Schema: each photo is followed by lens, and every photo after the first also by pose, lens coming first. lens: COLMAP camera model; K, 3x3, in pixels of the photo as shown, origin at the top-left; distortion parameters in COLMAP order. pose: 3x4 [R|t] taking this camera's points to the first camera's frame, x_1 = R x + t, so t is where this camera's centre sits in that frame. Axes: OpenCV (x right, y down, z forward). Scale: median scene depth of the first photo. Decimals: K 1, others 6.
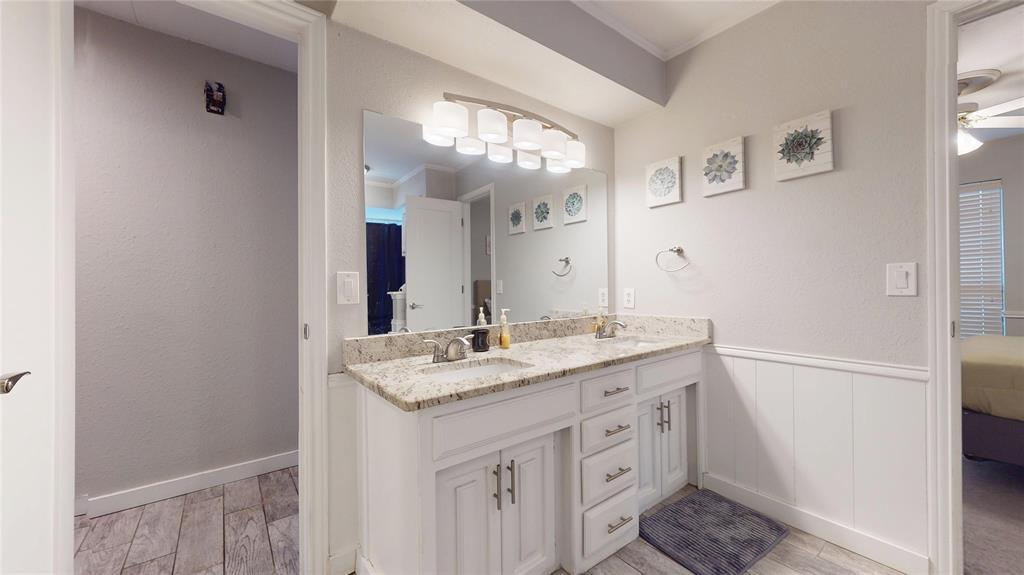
lens RADIAL K [[375.1, 0, 510.4], [0, 375.1, 288.4], [0, 0, 1]] dist [-0.001039, -0.000152]
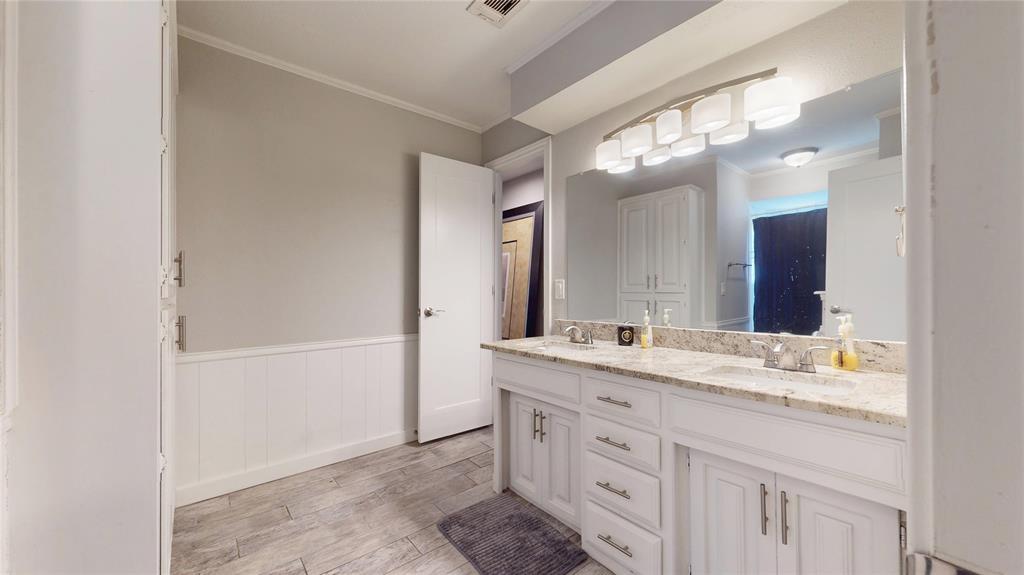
lens RADIAL K [[375.1, 0, 510.4], [0, 375.1, 288.4], [0, 0, 1]] dist [-0.001039, -0.000152]
pose [[0.034621, 0.009808, -0.999352, 0.943044], [0.004198, 0.999942, 0.009959, -0.017695], [0.999392, -0.004540, 0.034578, 0.549899]]
